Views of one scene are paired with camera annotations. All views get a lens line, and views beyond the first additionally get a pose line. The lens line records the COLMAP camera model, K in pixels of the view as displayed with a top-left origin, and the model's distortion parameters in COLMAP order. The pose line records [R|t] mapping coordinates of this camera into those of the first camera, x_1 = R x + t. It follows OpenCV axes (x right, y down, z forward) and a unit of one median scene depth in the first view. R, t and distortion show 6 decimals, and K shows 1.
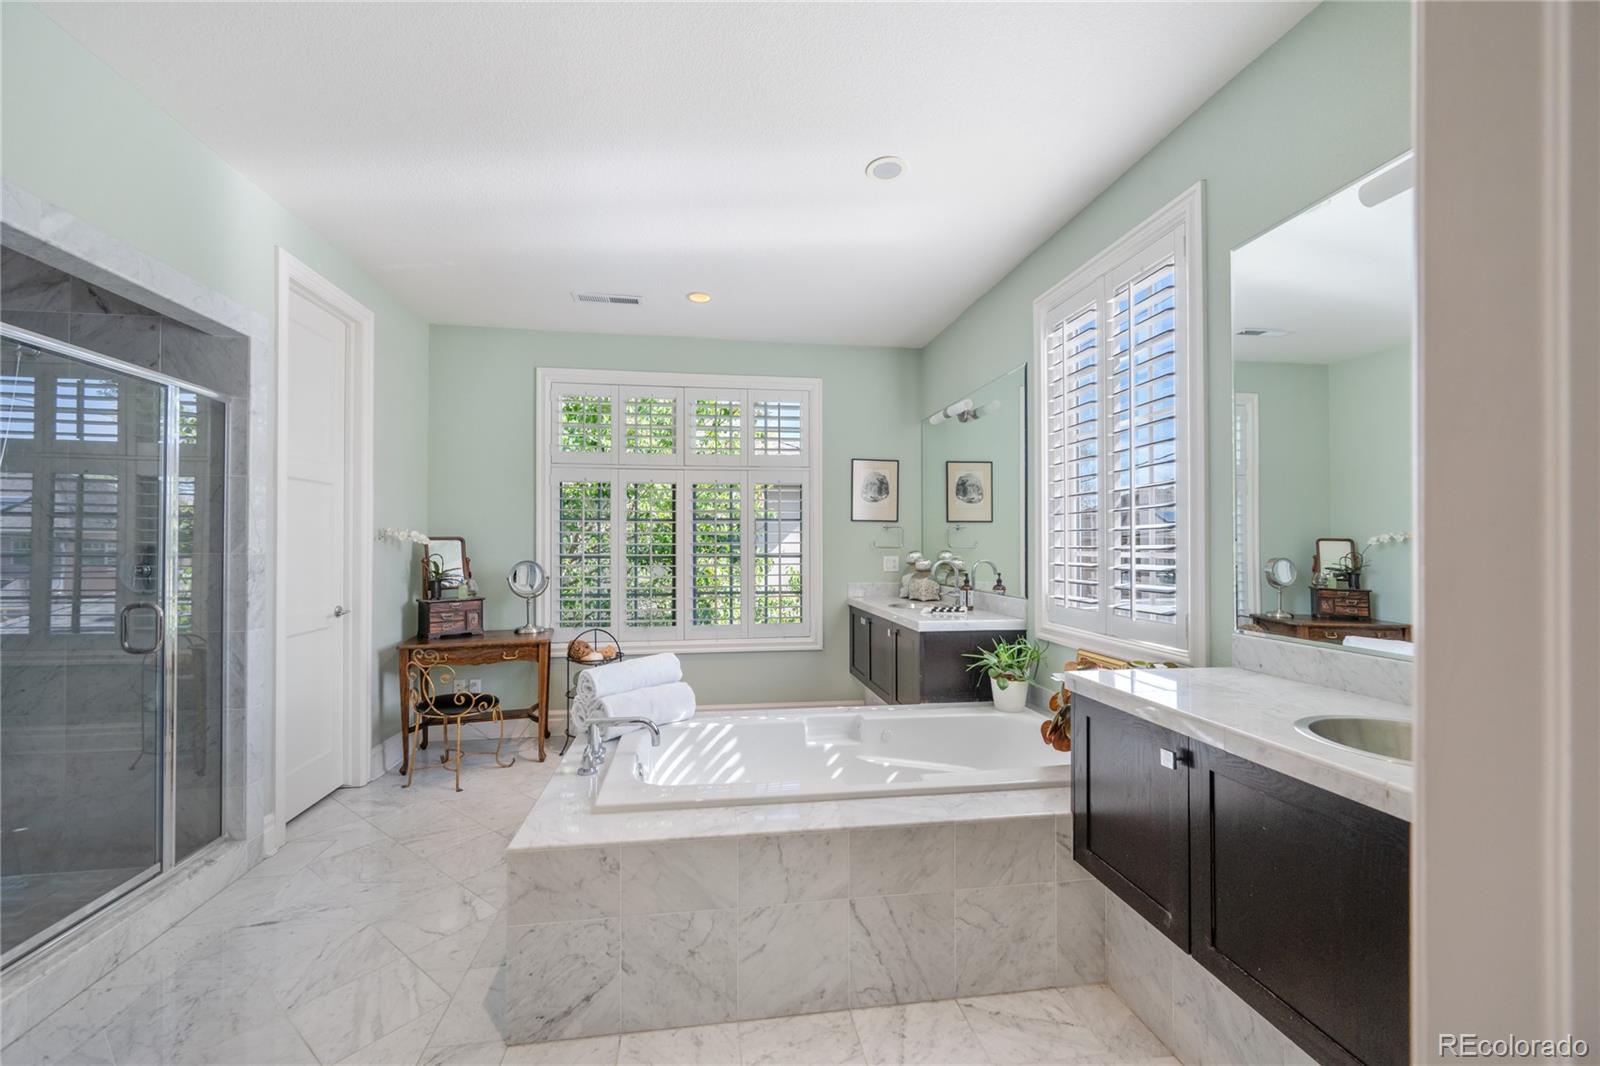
lens RADIAL K [[655.8, 0, 800.0], [0, 655.8, 533.0], [0, 0, 1]] dist [-0.002450, -0.000155]
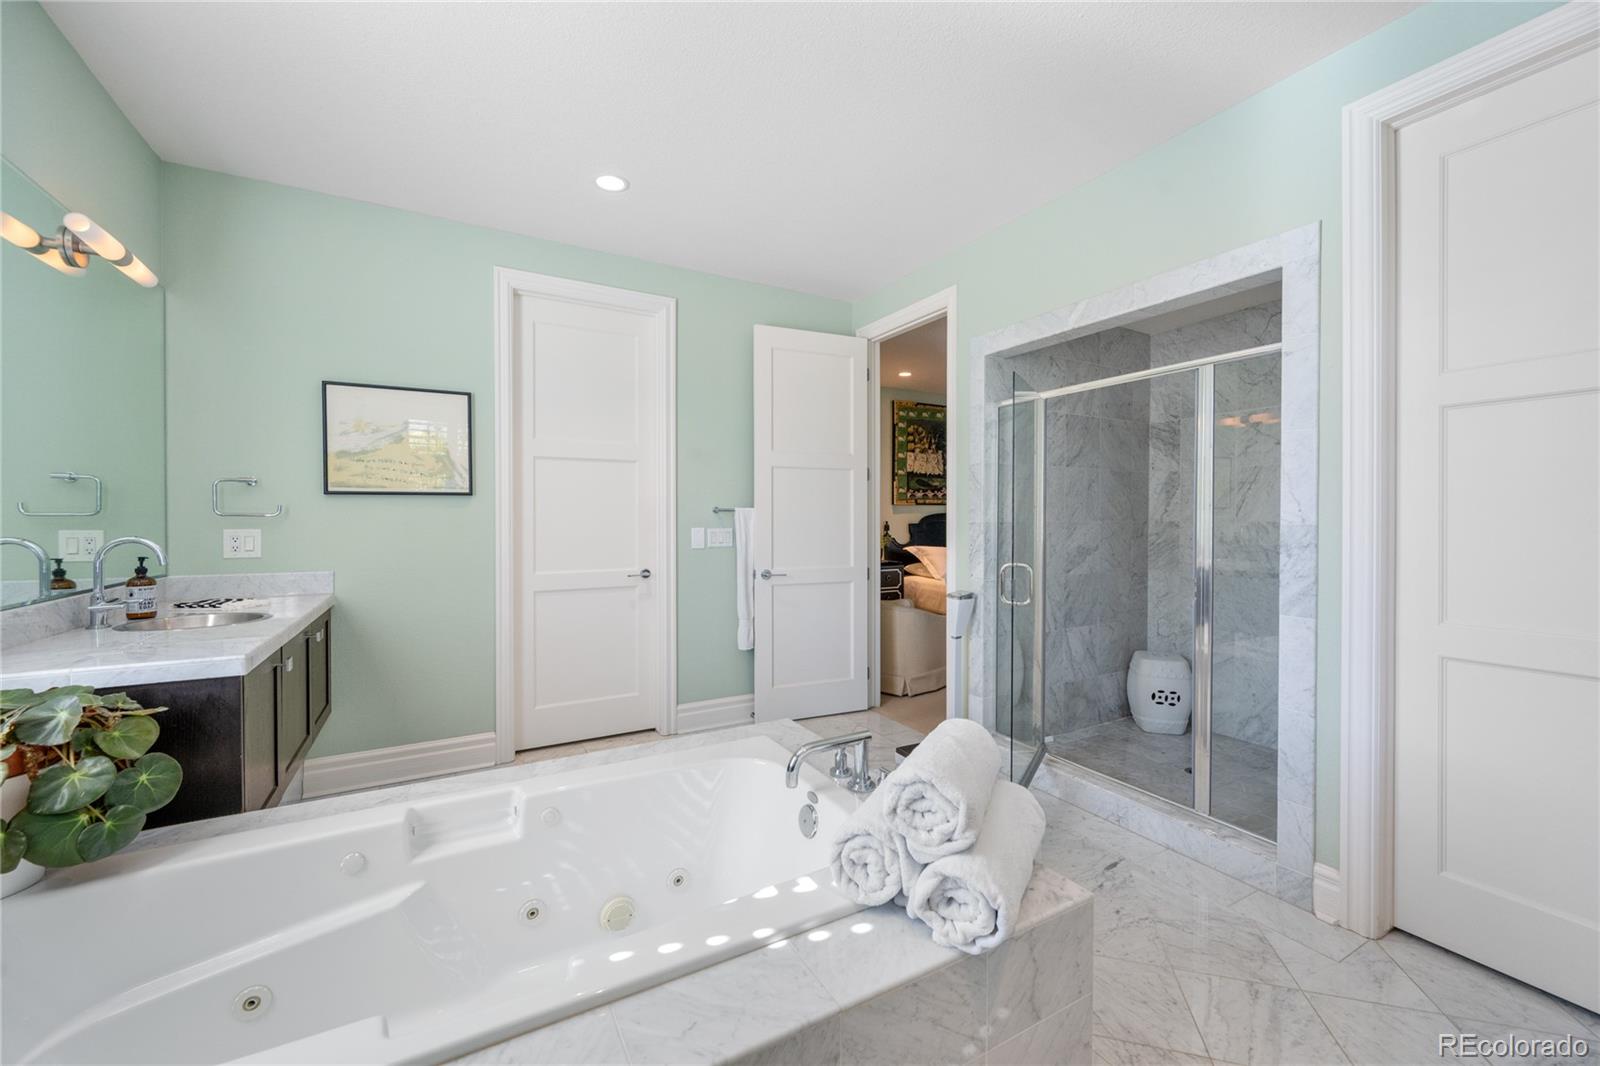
lens RADIAL K [[632.7, 0, 805.1], [0, 632.7, 525.0], [0, 0, 1]] dist [-0.001824, -0.000086]
pose [[-0.941397, 0.001333, -0.337297, 0.004092], [0.002598, 0.999991, -0.003299, 0.018986], [0.337290, -0.003982, -0.941392, 0.859645]]
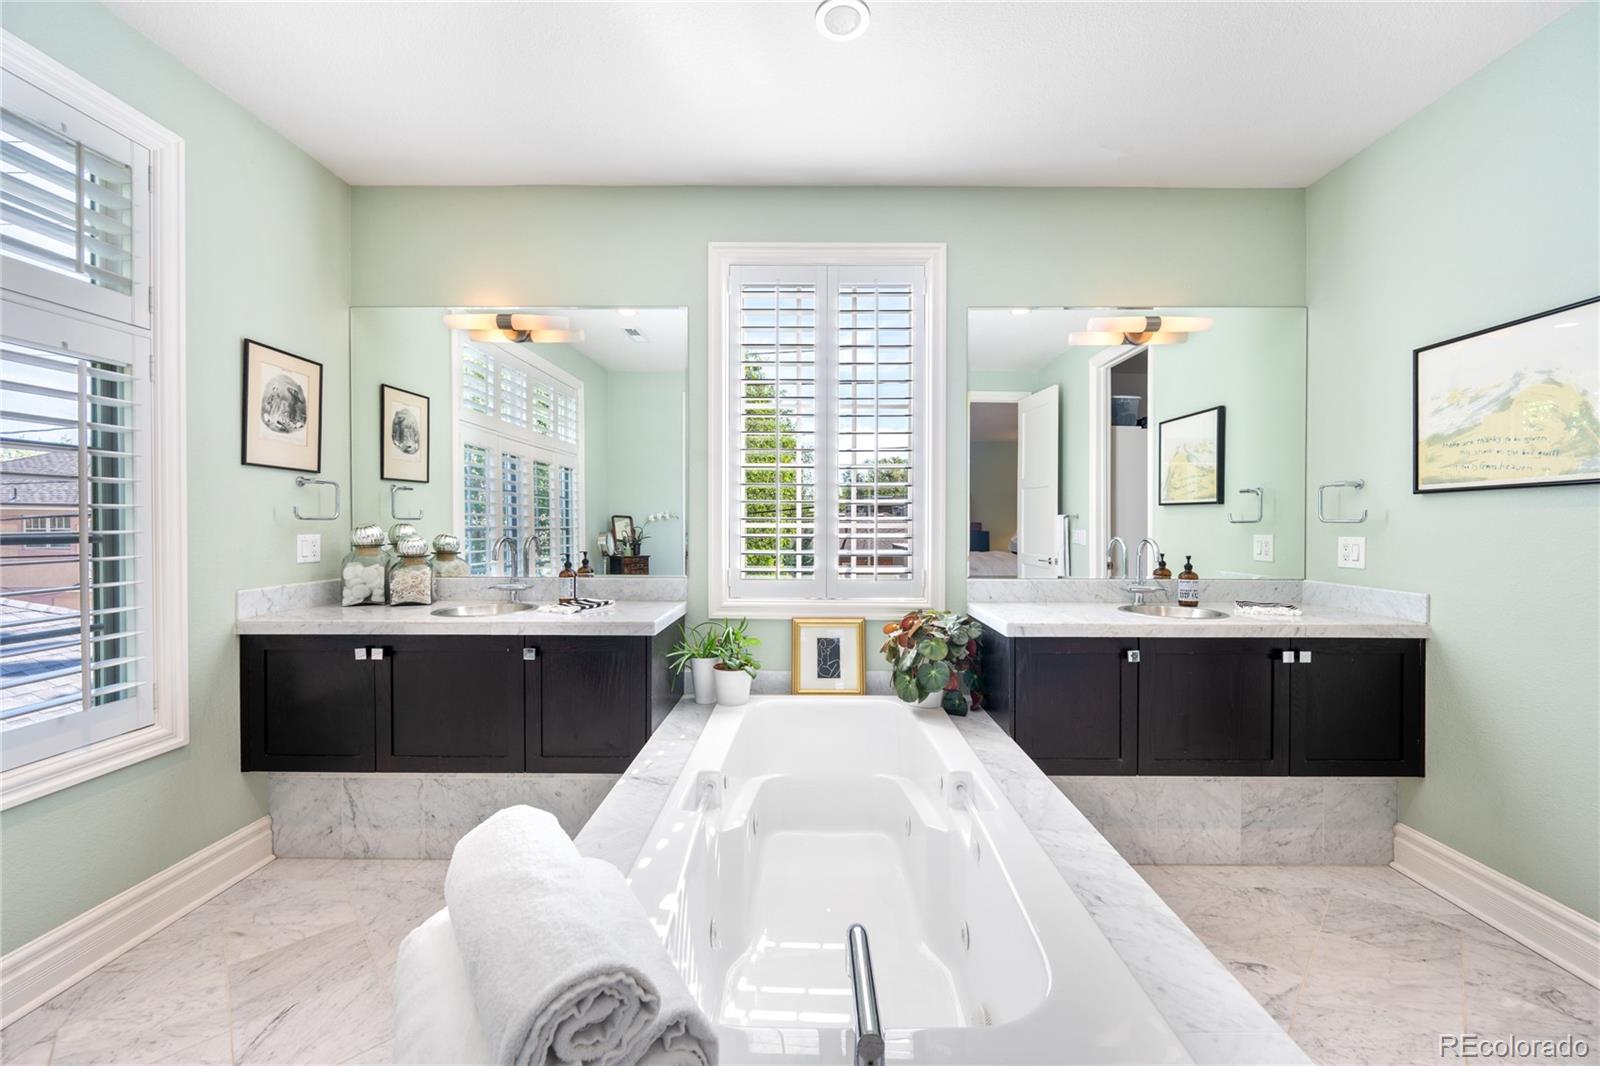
lens RADIAL K [[655.8, 0, 800.0], [0, 655.8, 533.0], [0, 0, 1]] dist [-0.002450, -0.000155]
pose [[0.172842, -0.012142, 0.984875, -0.335042], [-0.020453, 0.999664, 0.015914, 0.016884], [-0.984737, -0.022895, 0.172535, 0.496855]]
